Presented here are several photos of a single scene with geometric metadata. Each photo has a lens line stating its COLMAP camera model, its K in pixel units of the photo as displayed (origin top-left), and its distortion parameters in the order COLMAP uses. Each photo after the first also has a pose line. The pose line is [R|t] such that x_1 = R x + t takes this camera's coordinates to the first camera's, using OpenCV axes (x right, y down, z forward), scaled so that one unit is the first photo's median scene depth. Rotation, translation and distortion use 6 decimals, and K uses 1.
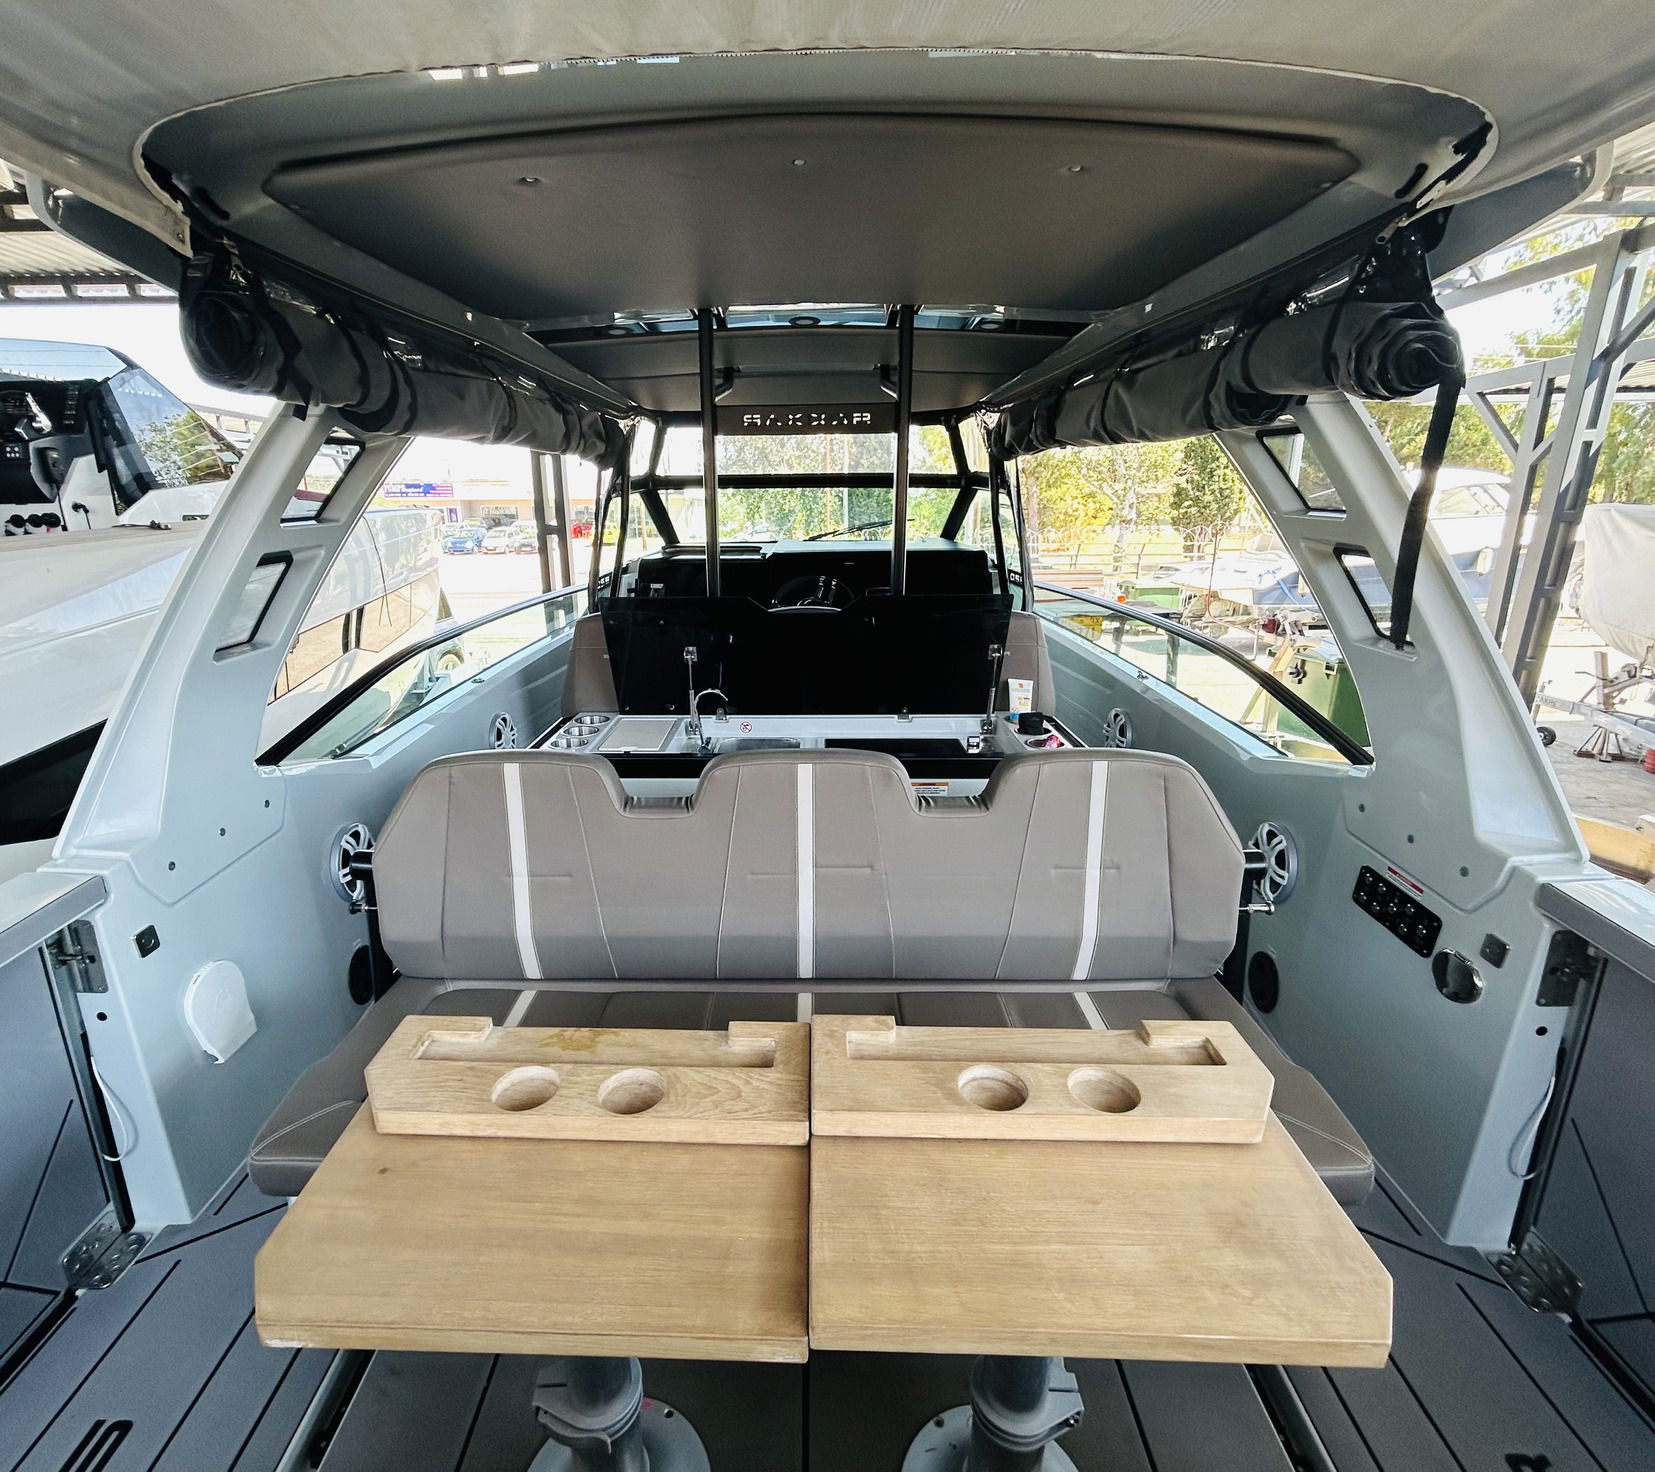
lens RADIAL K [[861.2, 0, 794.5], [0, 861.2, 728.3], [0, 0, 1]] dist [-0.004587, 0.003617]
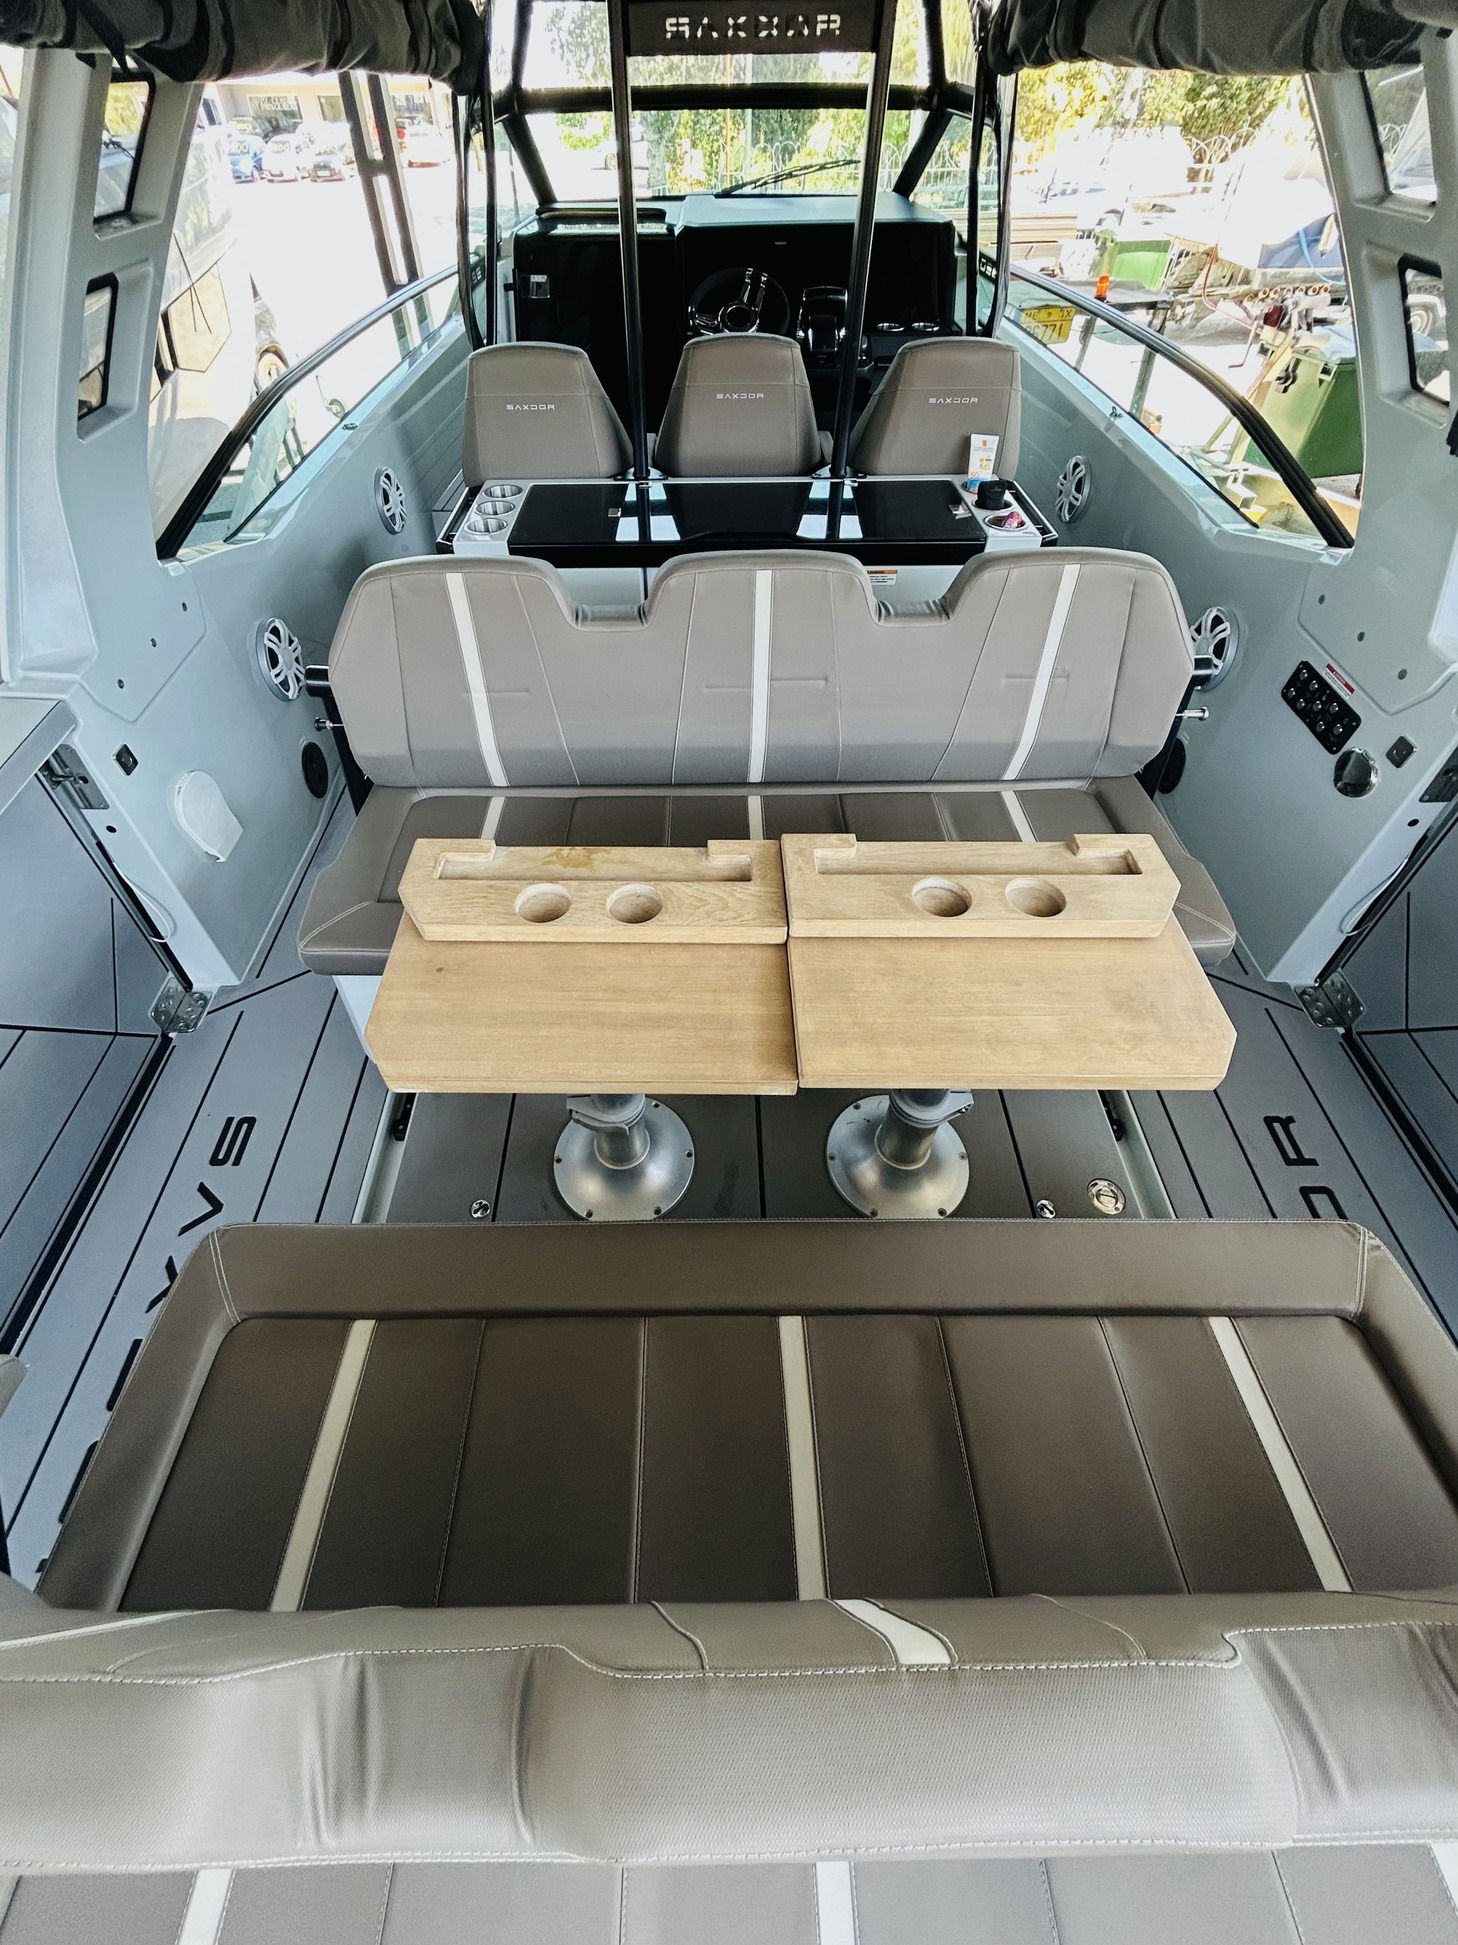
lens RADIAL K [[862.1, 0, 700.9], [0, 862.1, 946.0], [0, 0, 1]] dist [0.000654, 0.000113]
pose [[0.999721, -0.017993, 0.015303, -0.078619], [0.007774, 0.862397, 0.506174, -0.083005], [-0.022305, -0.505913, 0.862296, -0.030884]]
